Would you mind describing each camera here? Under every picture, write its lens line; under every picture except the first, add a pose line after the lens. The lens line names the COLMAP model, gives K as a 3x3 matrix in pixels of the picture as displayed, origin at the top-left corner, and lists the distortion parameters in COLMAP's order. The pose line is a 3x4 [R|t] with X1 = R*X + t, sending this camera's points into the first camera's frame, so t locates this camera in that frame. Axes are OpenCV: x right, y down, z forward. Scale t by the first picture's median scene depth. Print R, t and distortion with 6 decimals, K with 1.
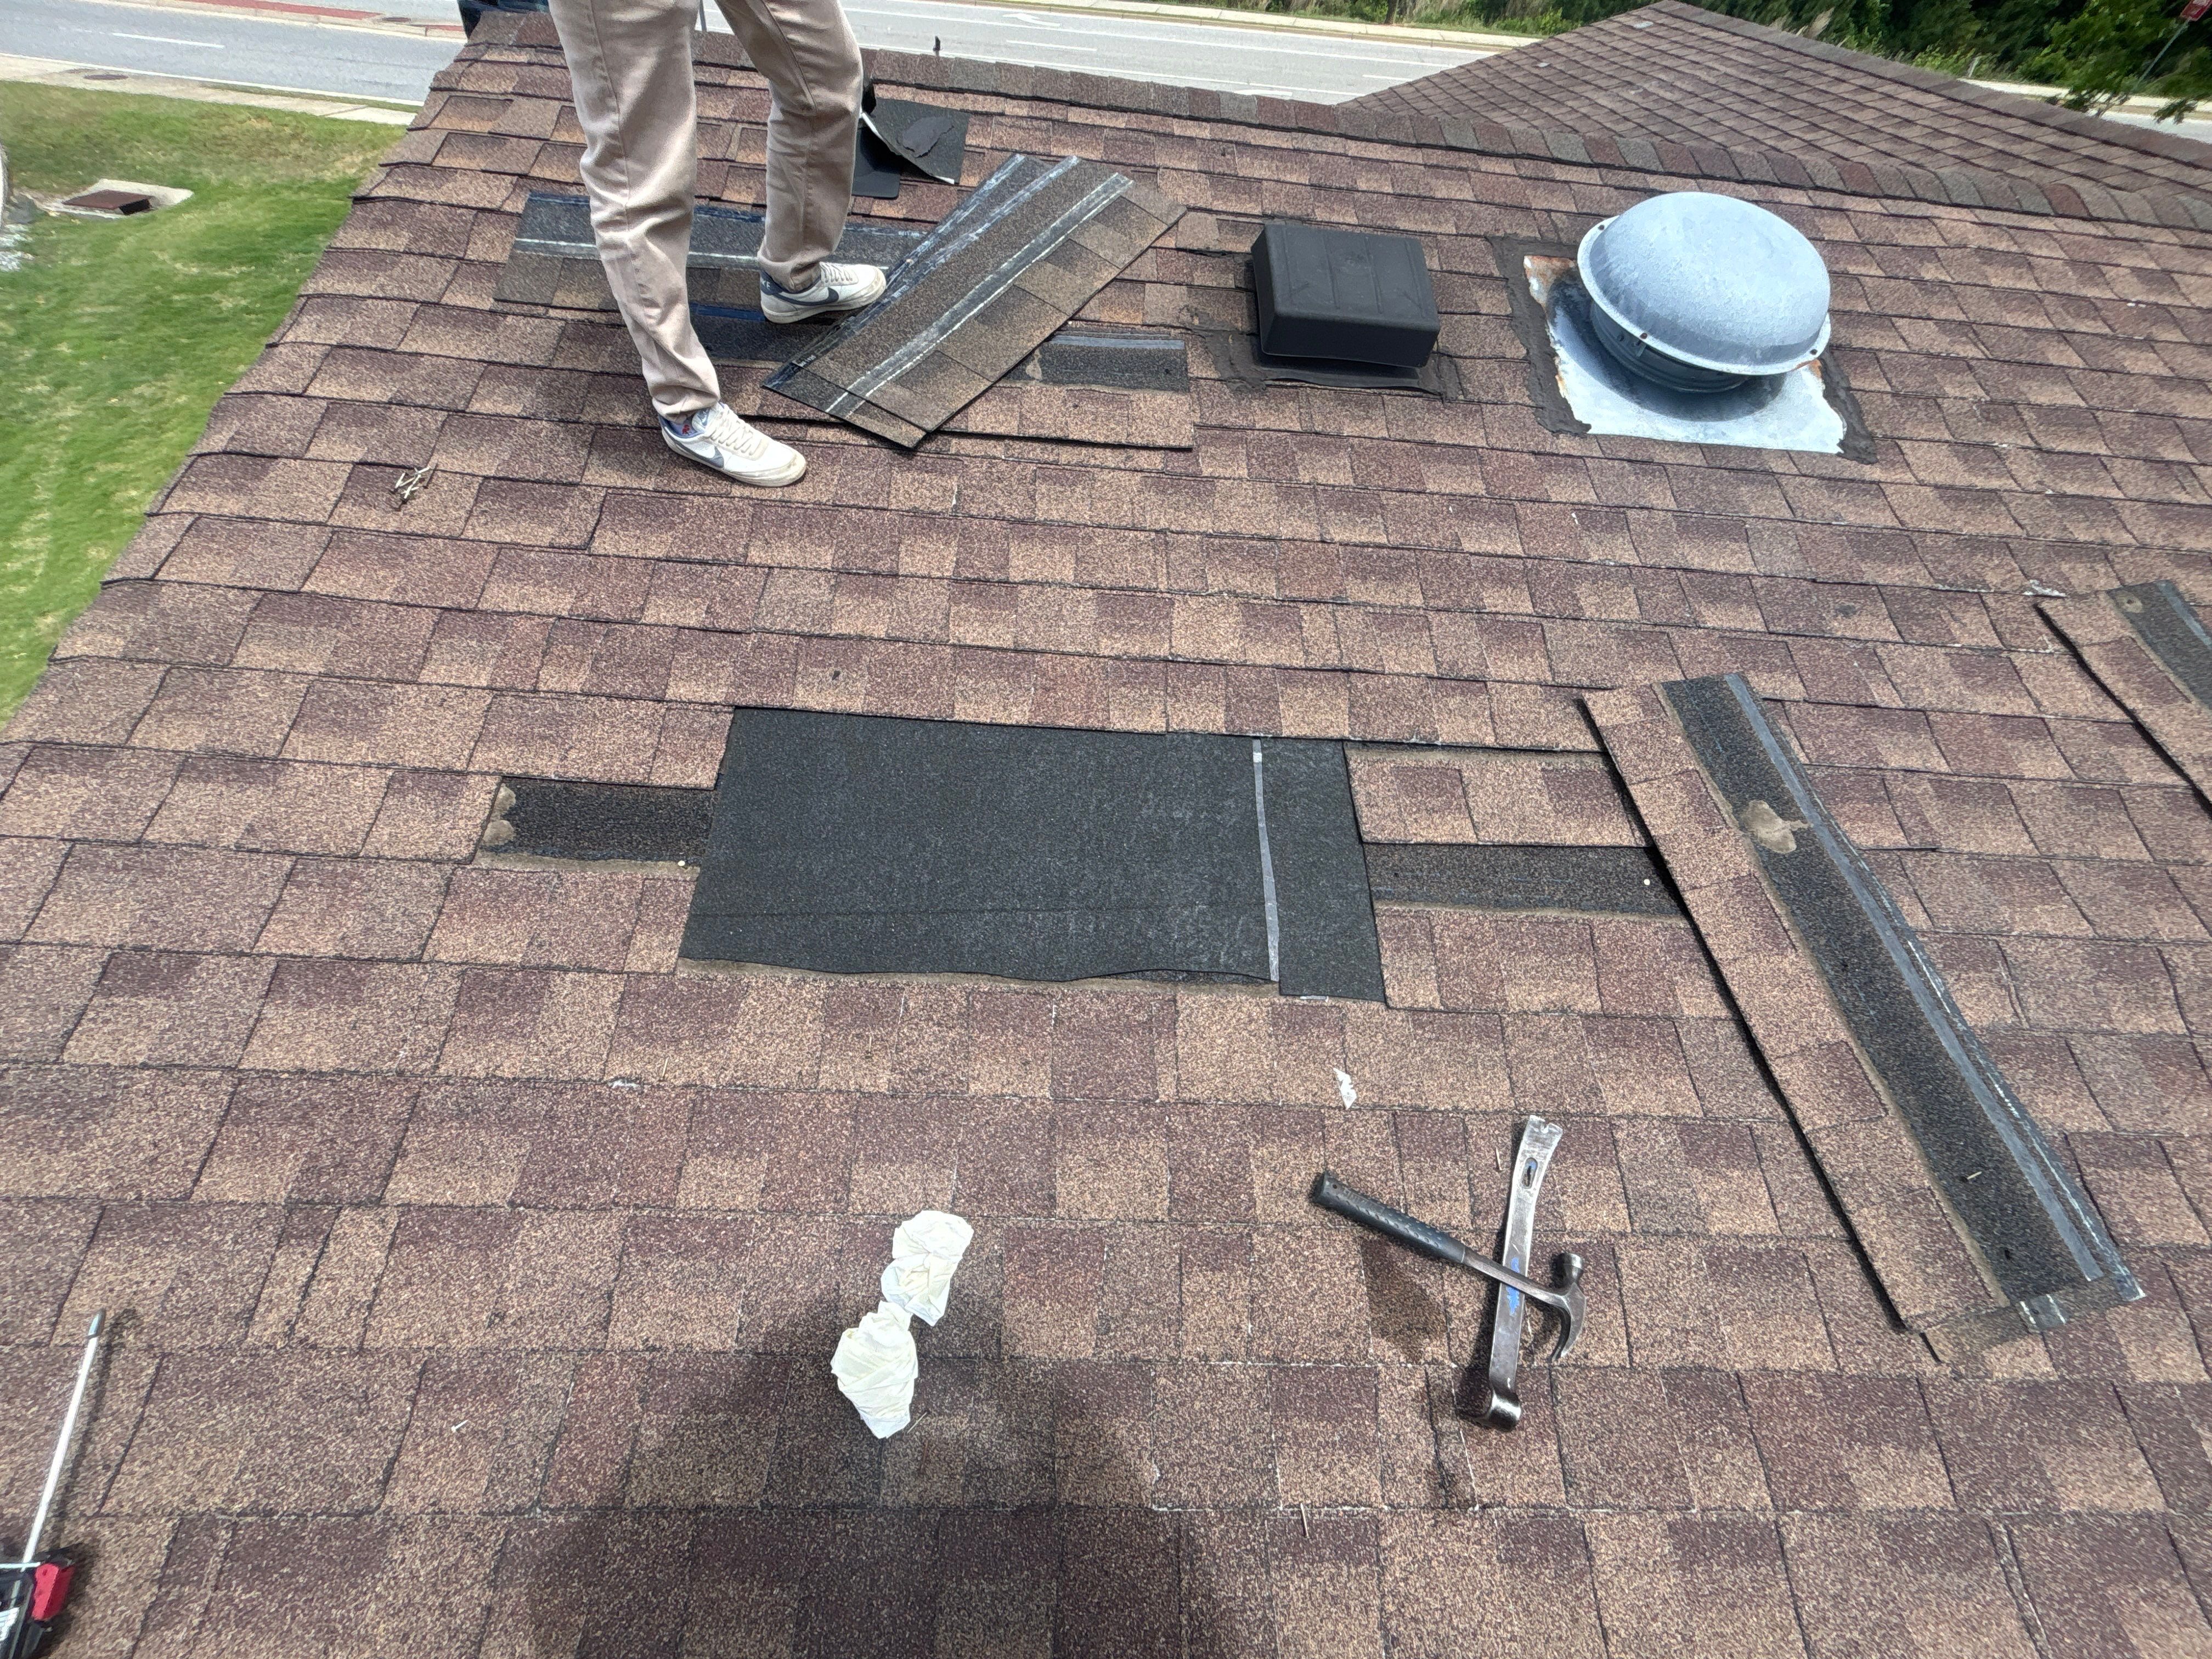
lens RADIAL K [[896.9, 0, 1106.0], [0, 896.9, 829.5], [0, 0, 1]] dist [-0.000561, -0.000191]
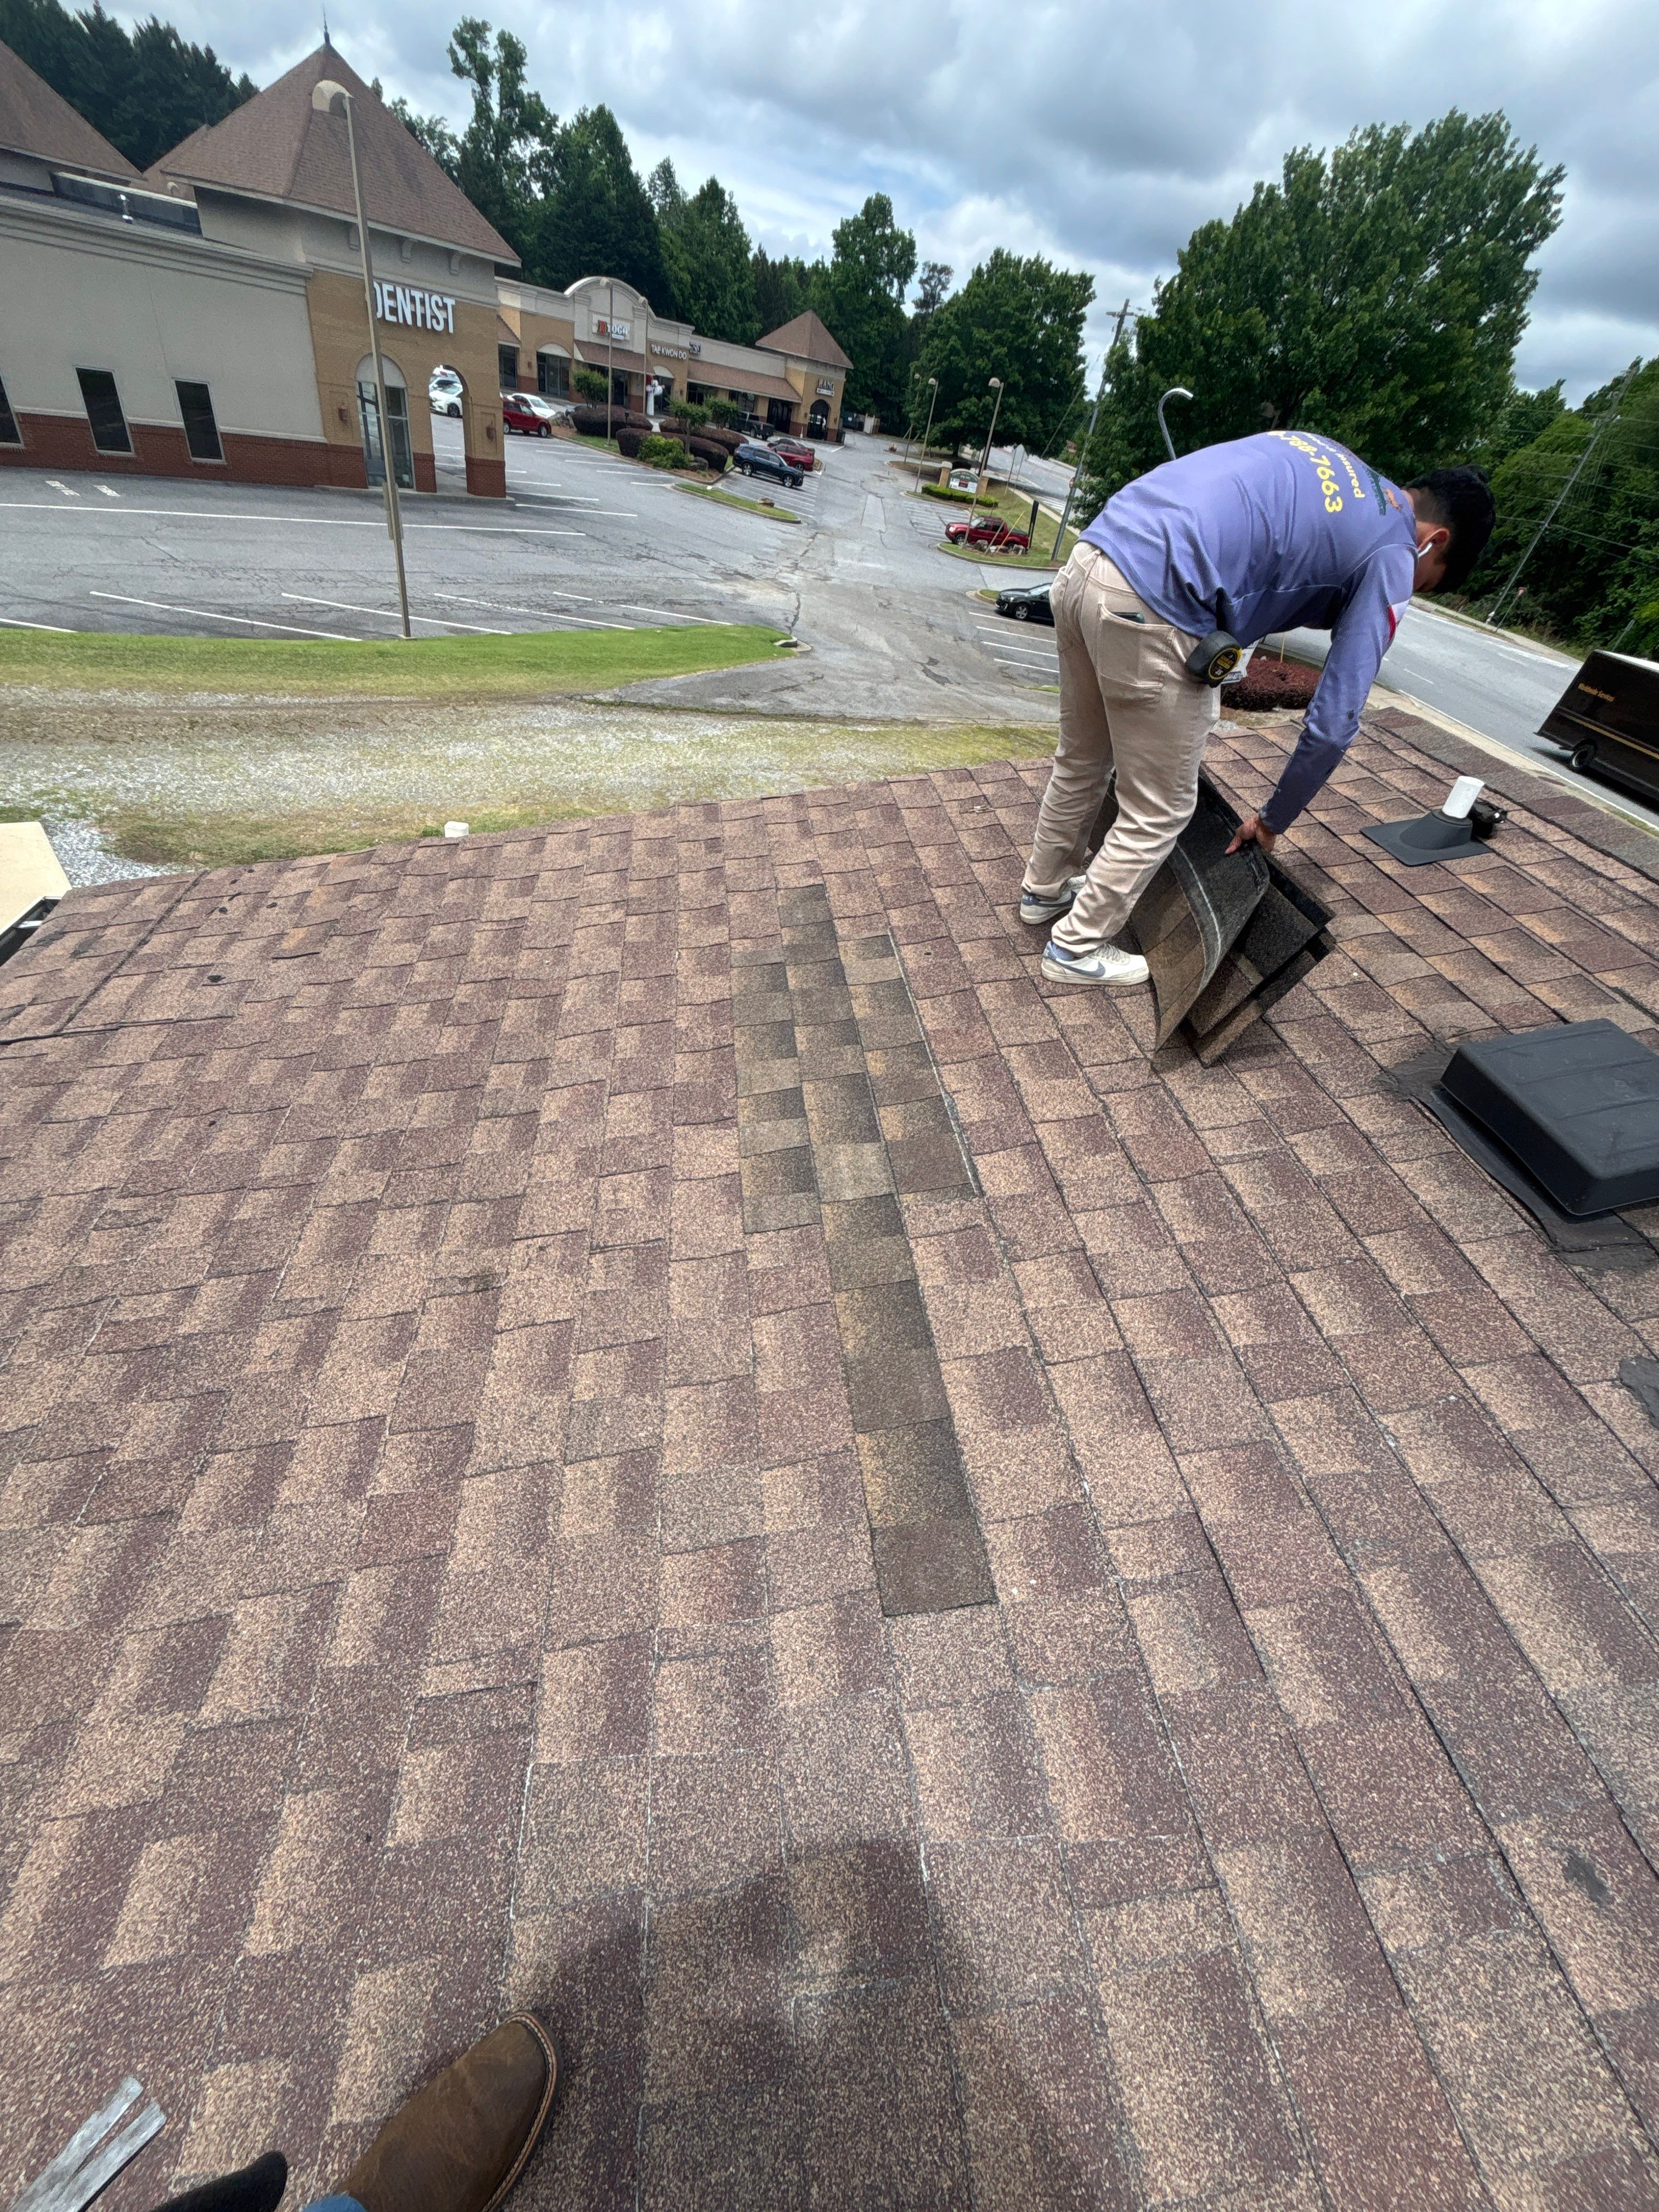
lens RADIAL K [[874.7, 0, 824.2], [0, 874.7, 1114.3], [0, 0, 1]] dist [0.000752, -0.000986]
pose [[0.119293, 0.593290, -0.796101, 1.023548], [-0.834872, 0.493911, 0.242983, -0.242294], [0.537362, 0.635656, 0.554241, 0.211537]]
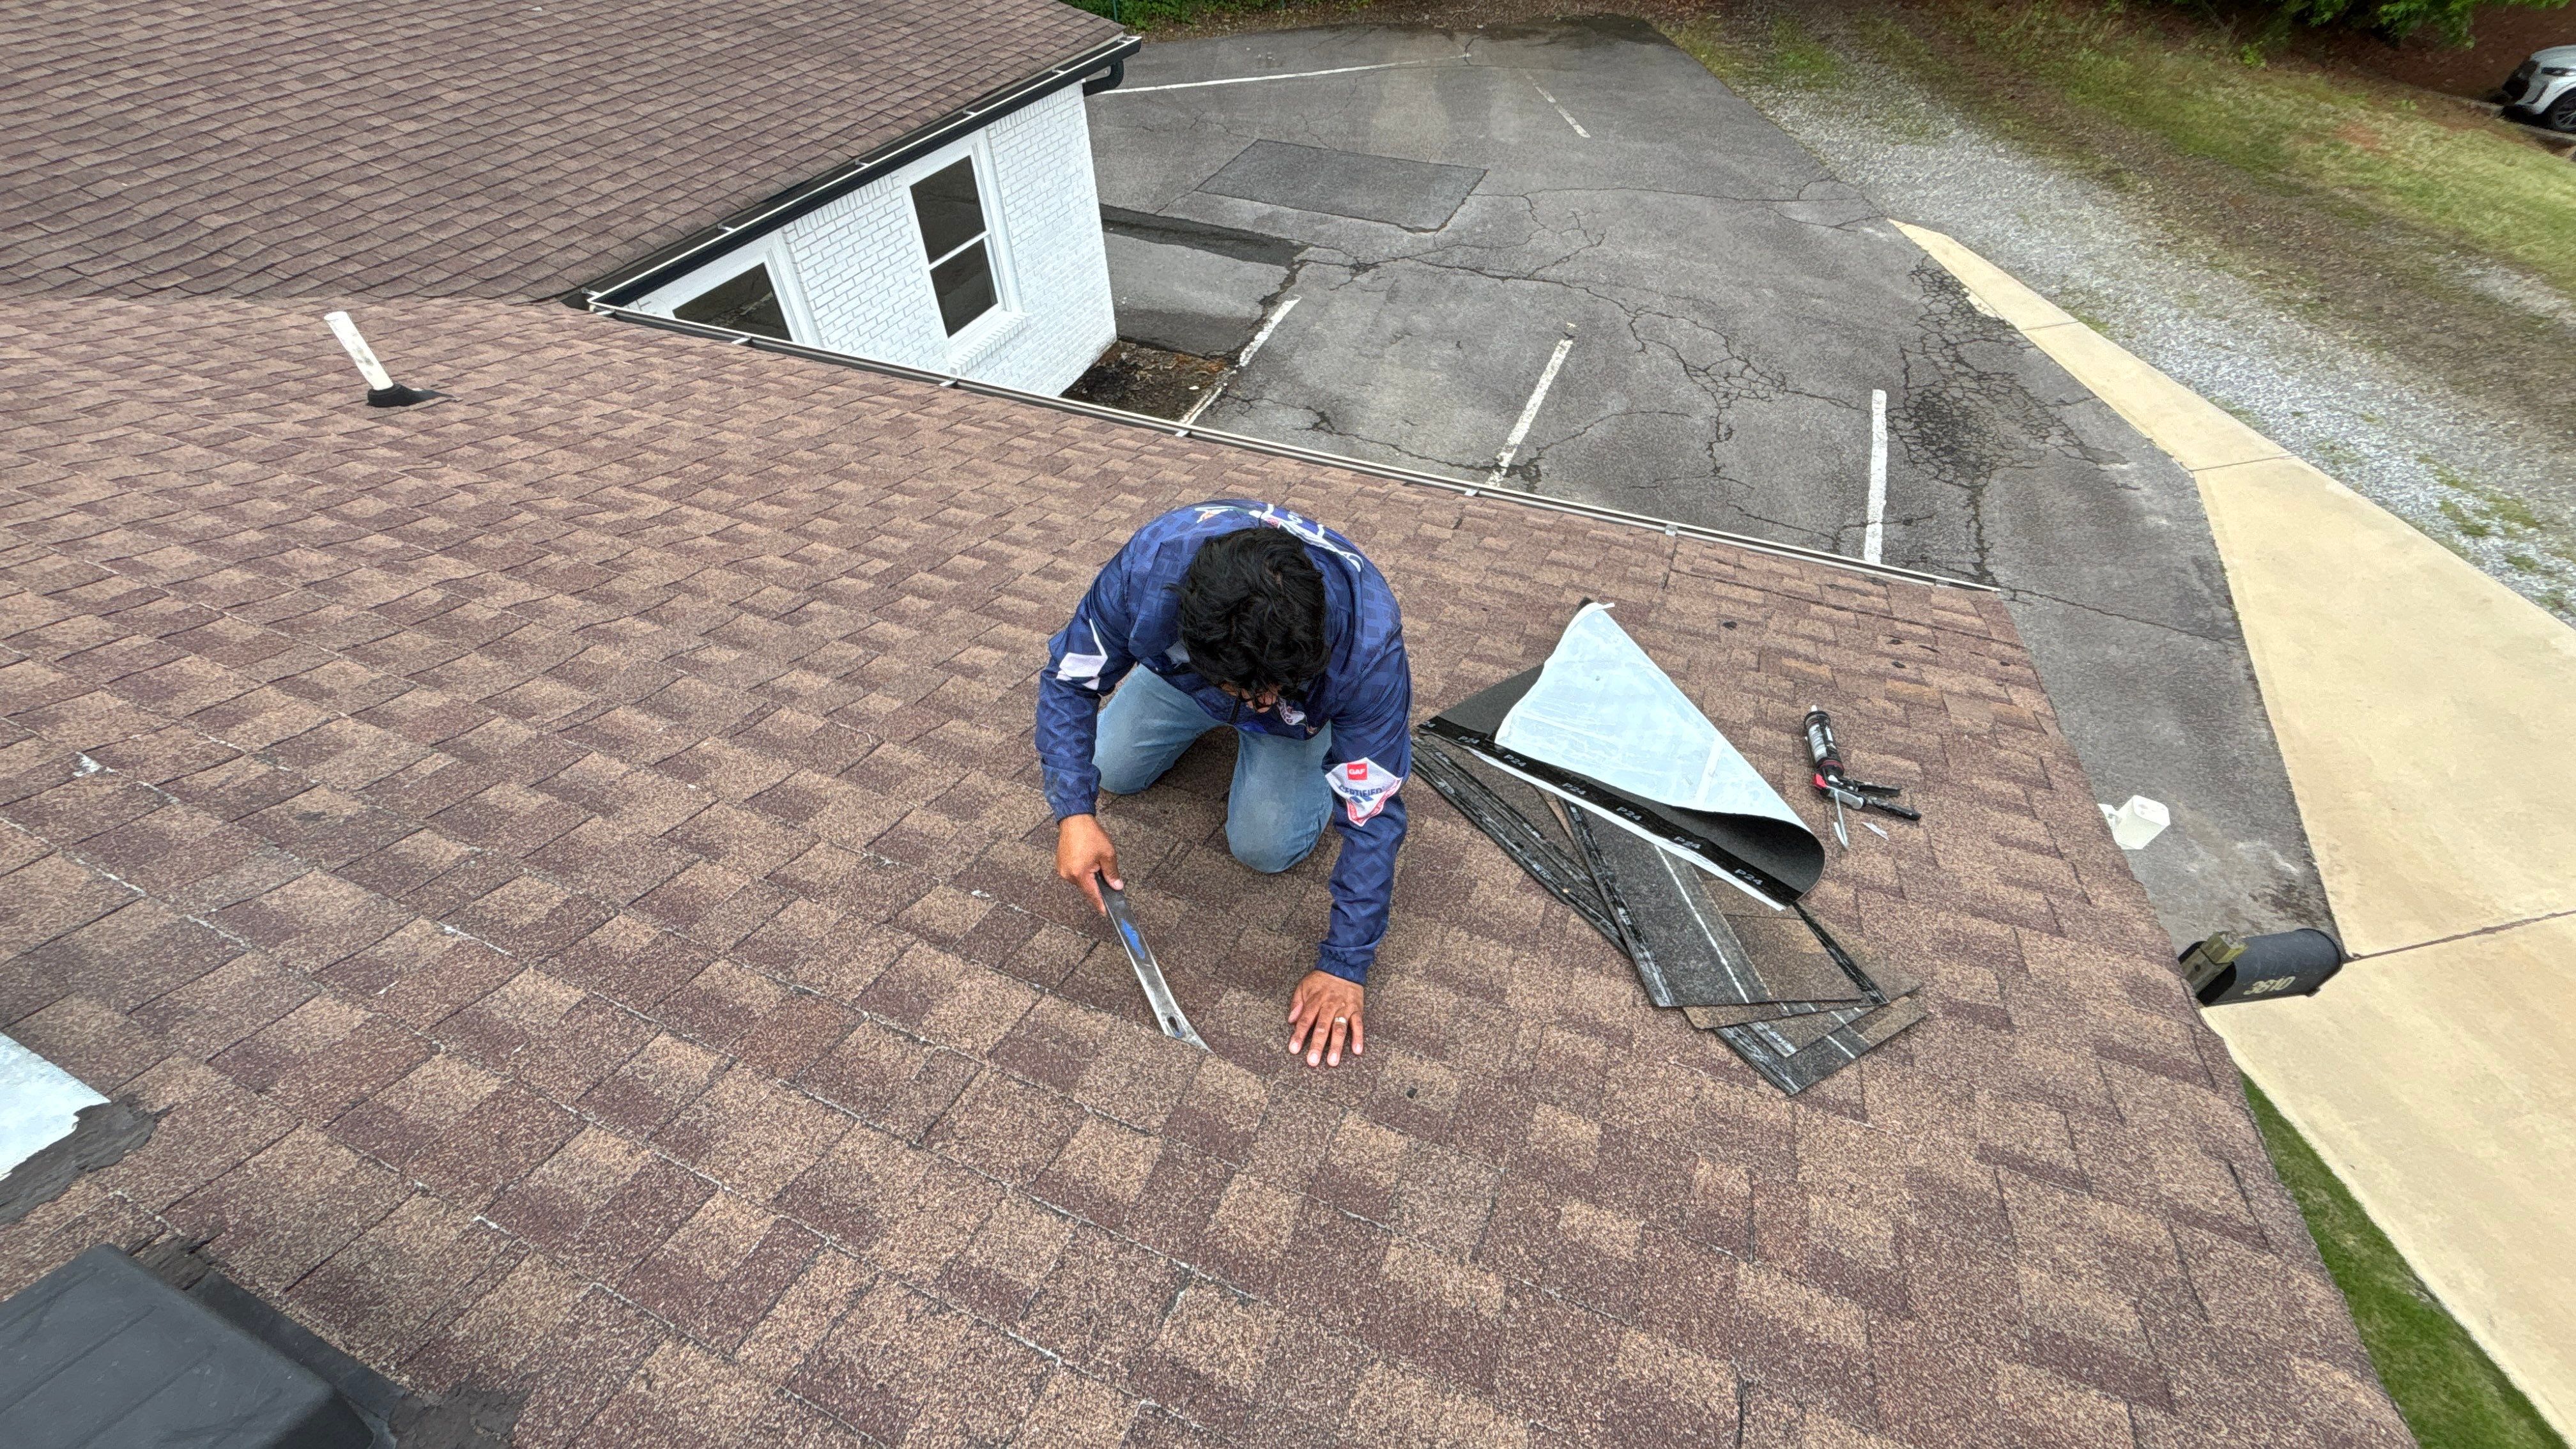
lens RADIAL K [[1049.8, 0, 1288.0], [0, 1049.8, 724.5], [0, 0, 1]] dist [-0.022055, -0.000005]
pose [[-0.916726, -0.326120, 0.230778, -0.292723], [0.251700, -0.022856, 0.967535, -1.104986], [-0.310258, 0.945052, 0.103037, 0.569597]]
